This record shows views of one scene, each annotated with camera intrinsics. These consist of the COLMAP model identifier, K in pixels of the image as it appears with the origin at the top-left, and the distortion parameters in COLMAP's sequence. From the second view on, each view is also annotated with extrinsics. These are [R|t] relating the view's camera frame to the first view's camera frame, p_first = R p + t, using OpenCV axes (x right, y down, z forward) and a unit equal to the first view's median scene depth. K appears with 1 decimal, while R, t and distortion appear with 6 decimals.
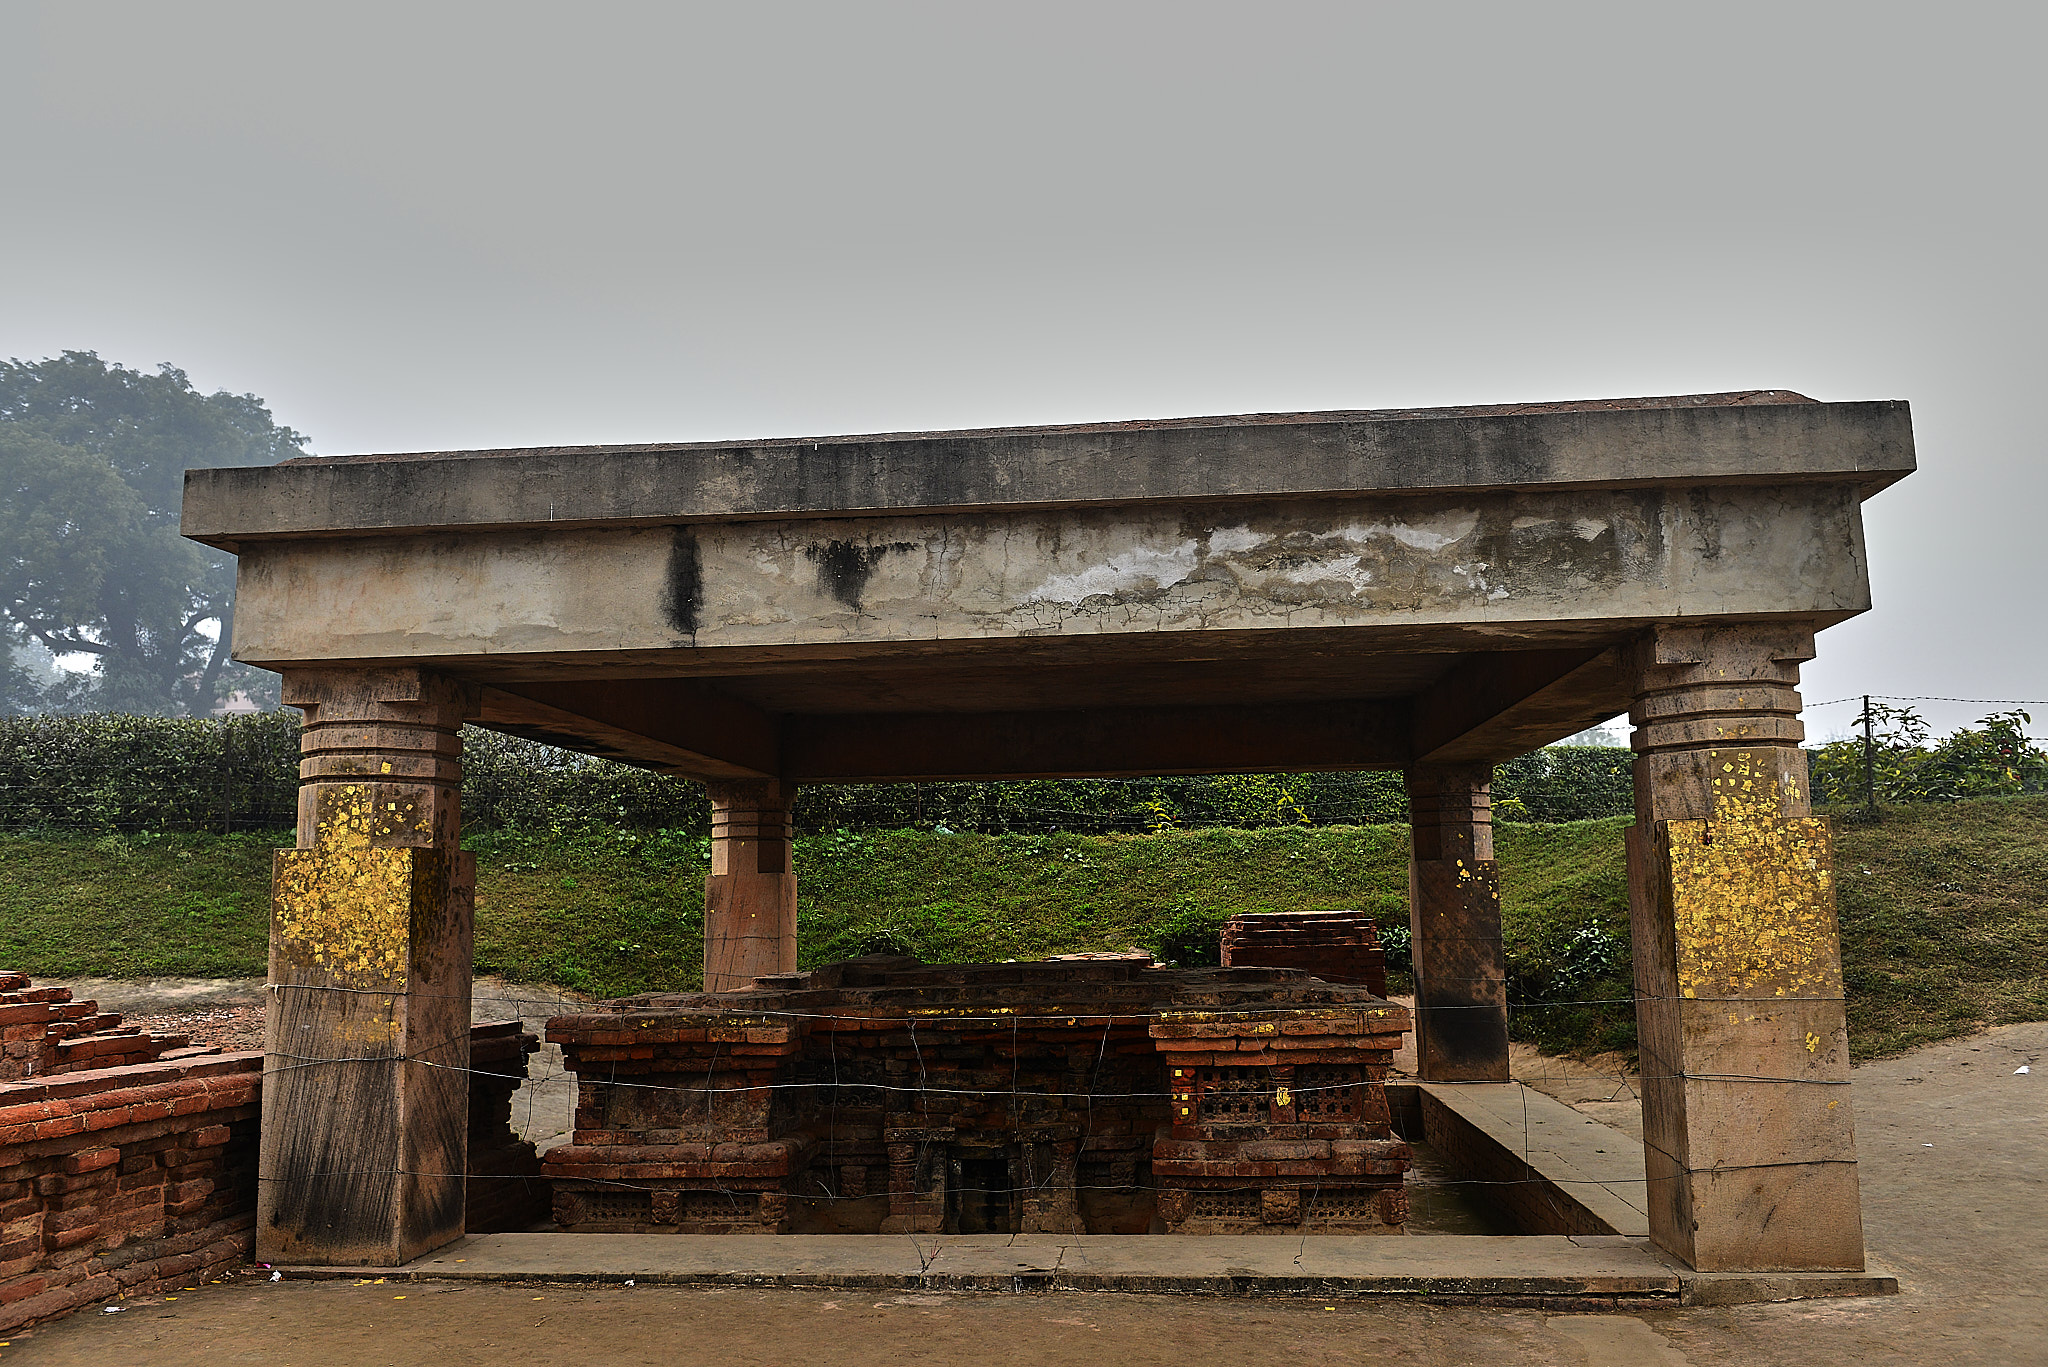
lens RADIAL K [[1640.4, 0, 1027.3], [0, 1640.4, 680.9], [0, 0, 1]] dist [-0.029477, 0.000428]
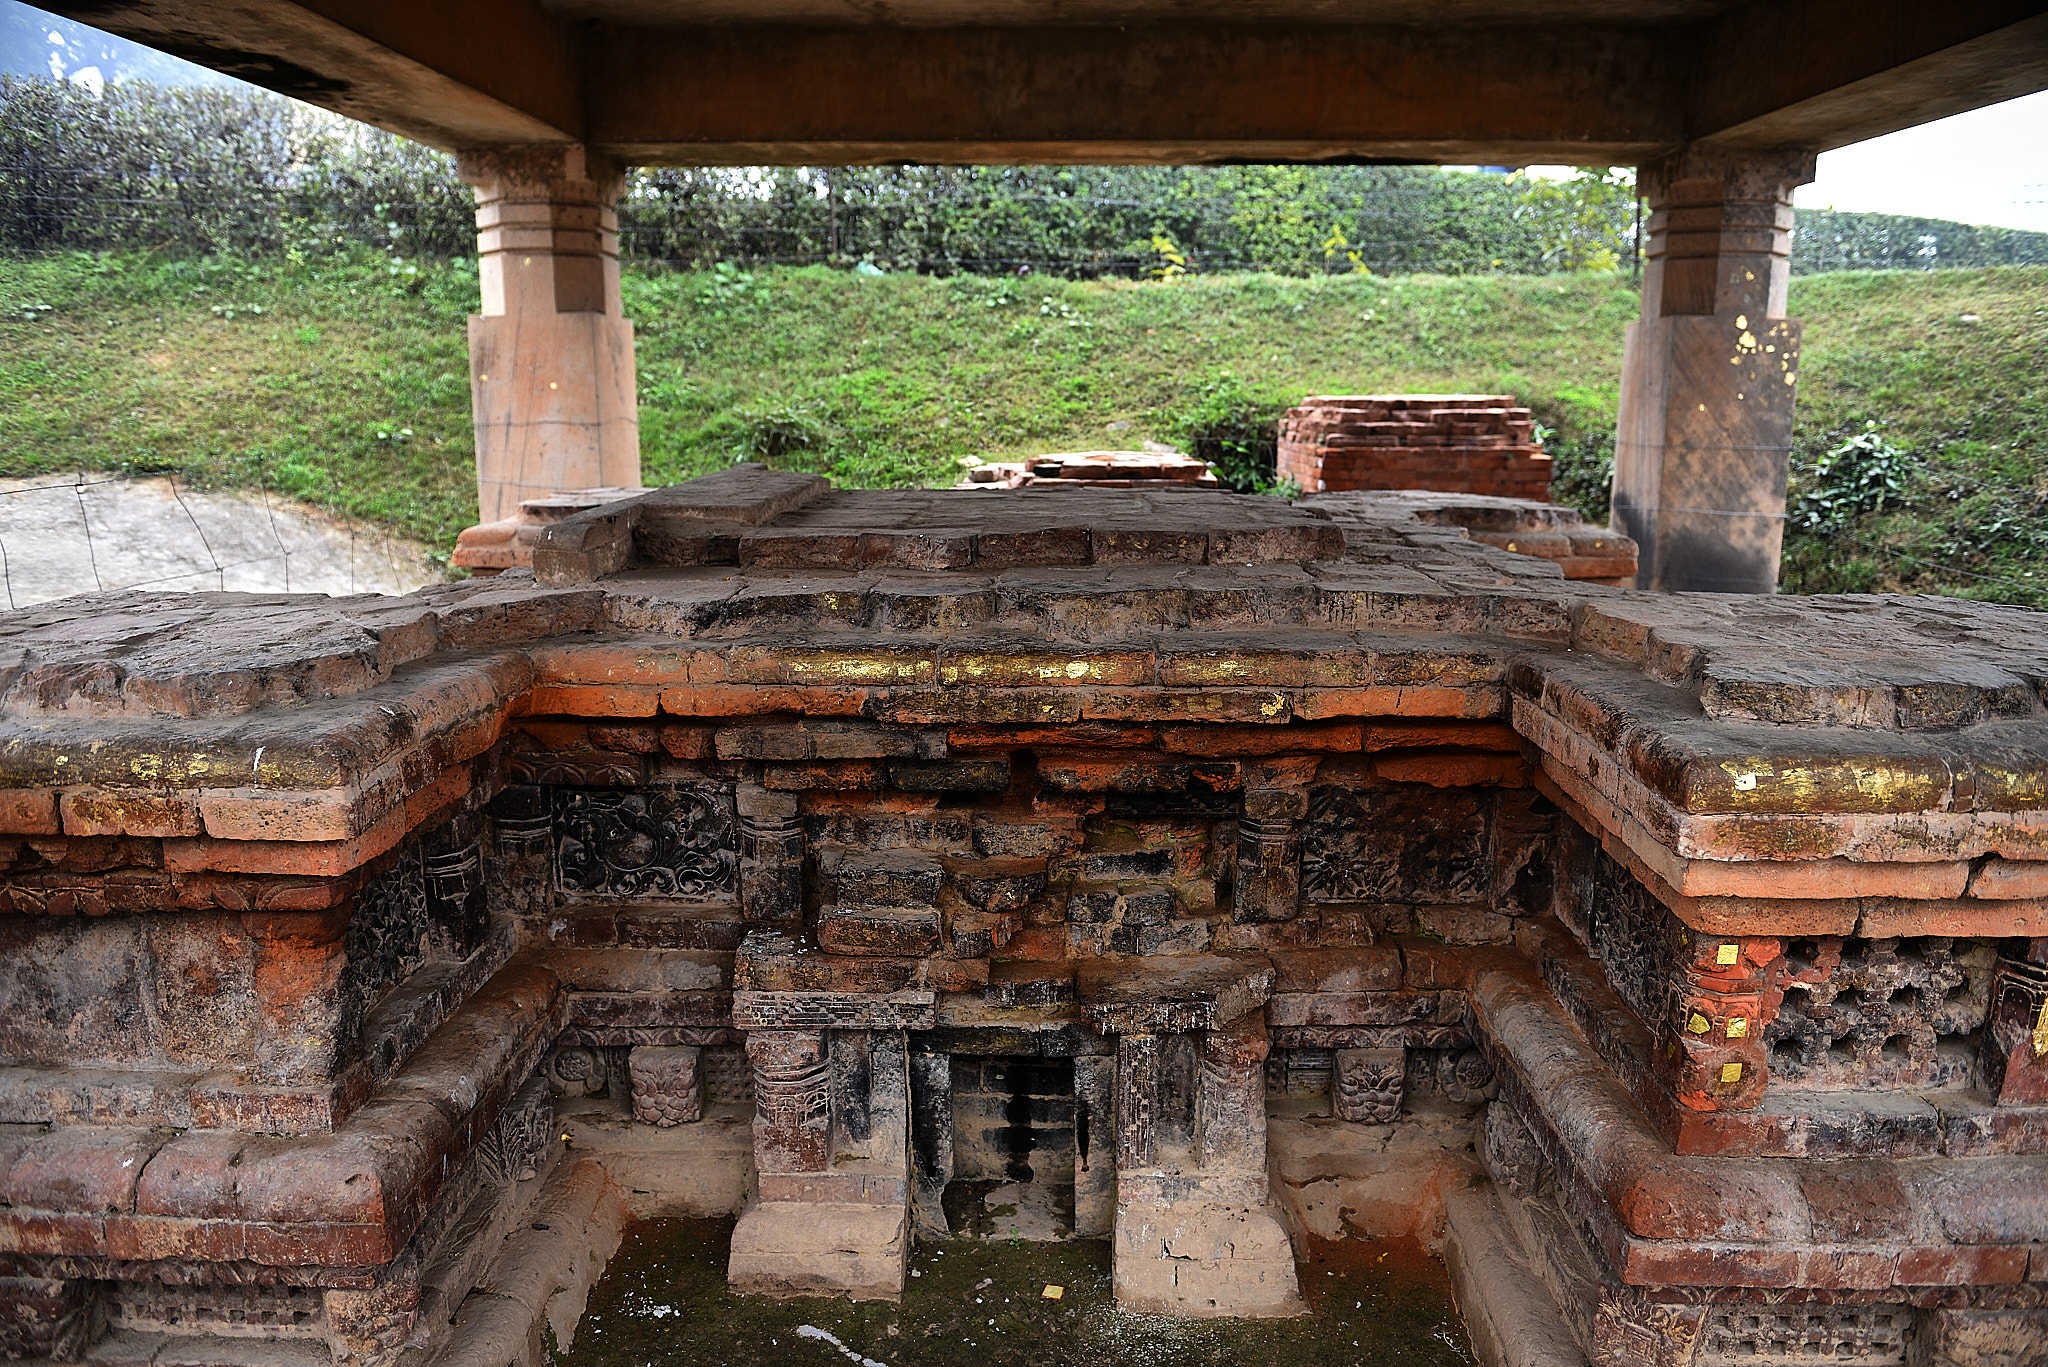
lens RADIAL K [[1397.6, 0, 1036.4], [0, 1397.6, 683.7], [0, 0, 1]] dist [-0.044986, -0.003168]
pose [[0.997335, 0.003396, 0.072882, -0.027527], [-0.027993, 0.940277, 0.339257, 0.066172], [-0.067377, -0.340393, 0.937866, 0.457724]]
